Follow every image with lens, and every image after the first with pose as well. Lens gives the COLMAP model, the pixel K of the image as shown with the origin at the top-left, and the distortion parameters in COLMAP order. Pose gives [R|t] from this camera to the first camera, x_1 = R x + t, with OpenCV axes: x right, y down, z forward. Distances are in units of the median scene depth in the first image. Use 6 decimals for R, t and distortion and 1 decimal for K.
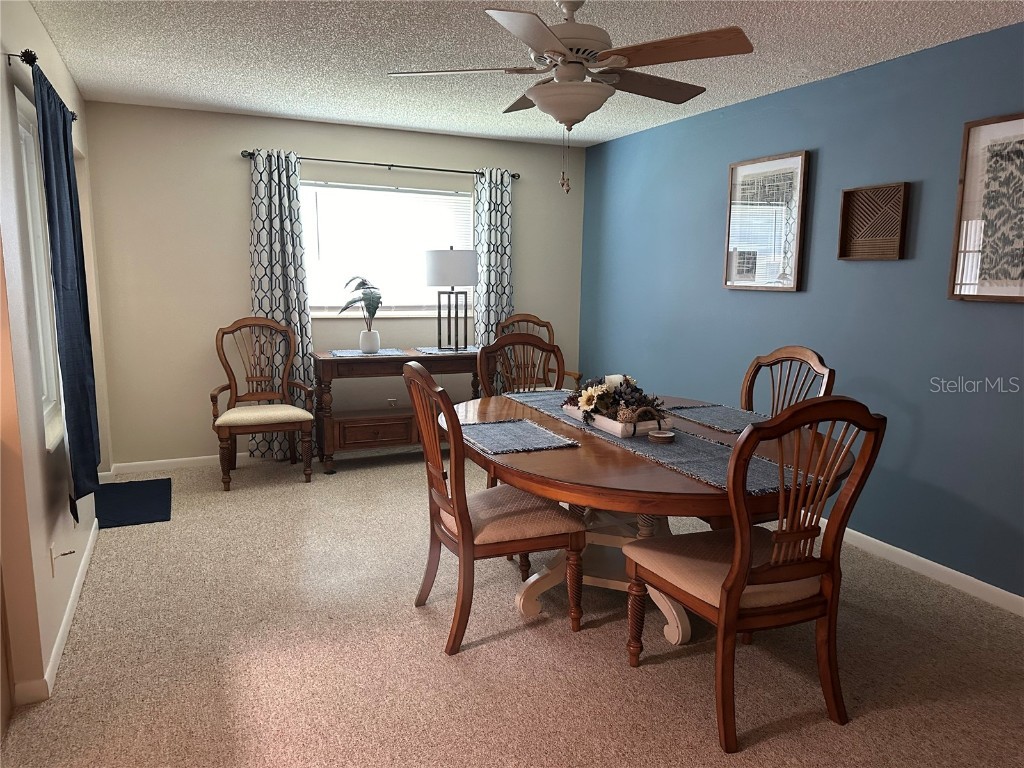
lens RADIAL K [[719.3, 0, 510.4], [0, 719.3, 387.7], [0, 0, 1]] dist [0.071988, -0.100764]
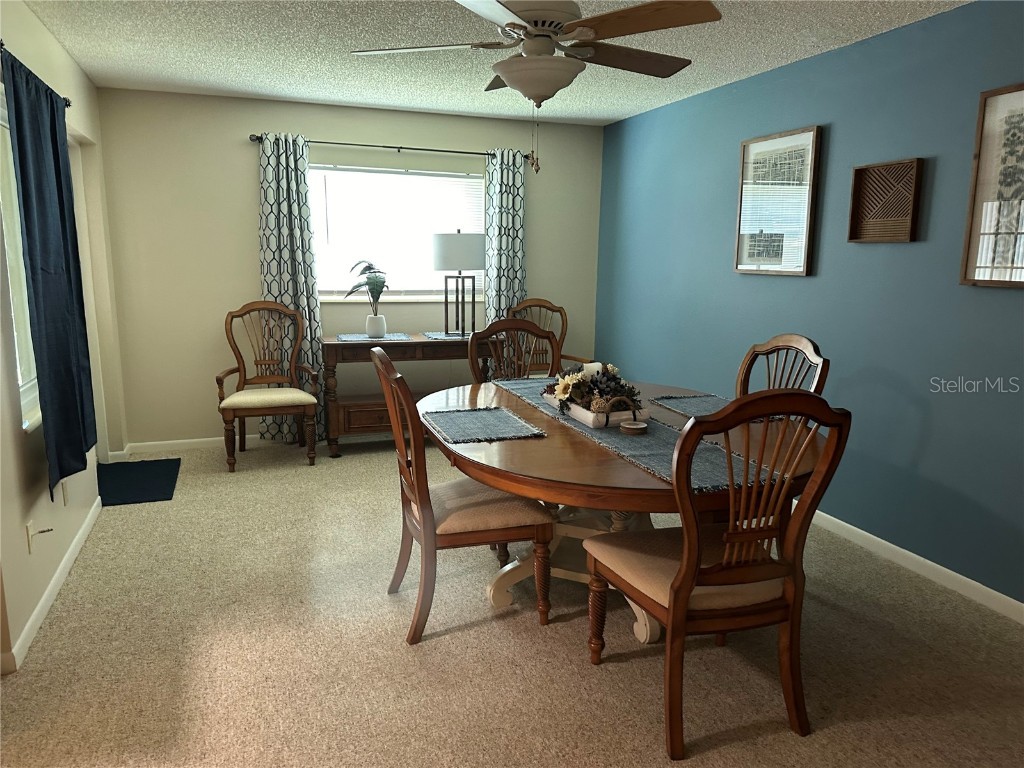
lens RADIAL K [[723.1, 0, 501.4], [0, 723.1, 388.6], [0, 0, 1]] dist [0.067647, -0.091241]
pose [[0.996769, 0.013201, -0.079230, 0.099438], [-0.011450, 0.999681, 0.022516, -0.003572], [0.079502, -0.021536, 0.996602, 0.023252]]
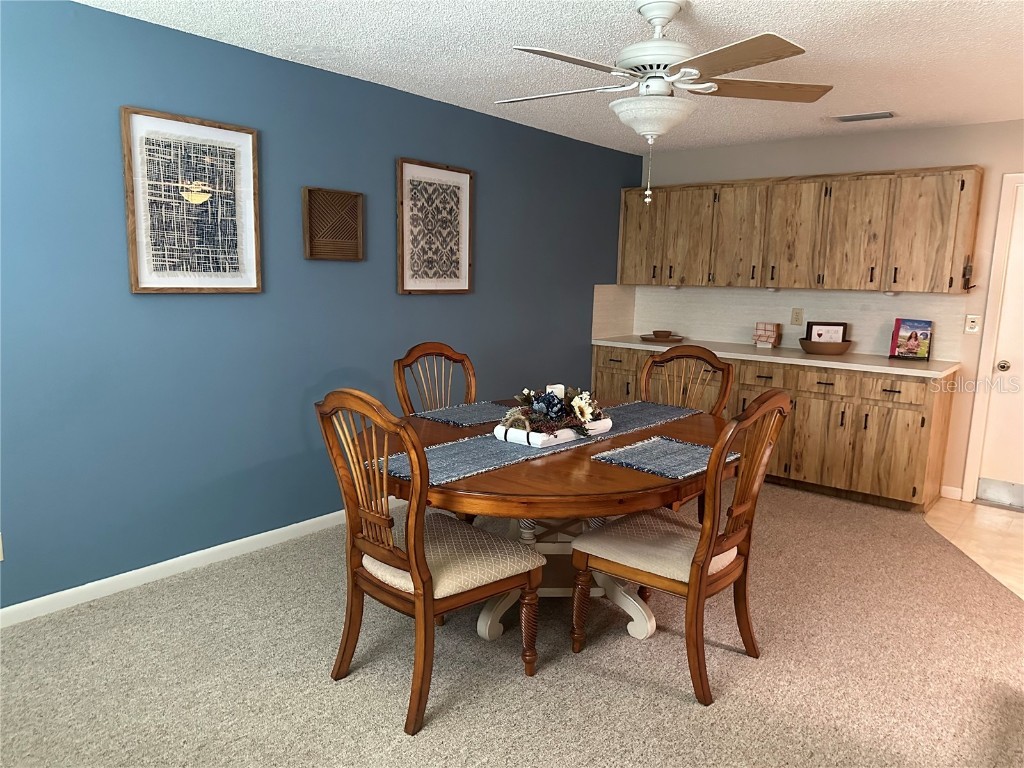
lens RADIAL K [[719.2, 0, 515.4], [0, 719.2, 385.7], [0, 0, 1]] dist [0.125995, -0.202815]
pose [[-0.436002, -0.162147, 0.885218, -0.696677], [0.114593, 0.965625, 0.233317, -0.254481], [-0.892620, 0.203166, -0.402433, 1.446023]]
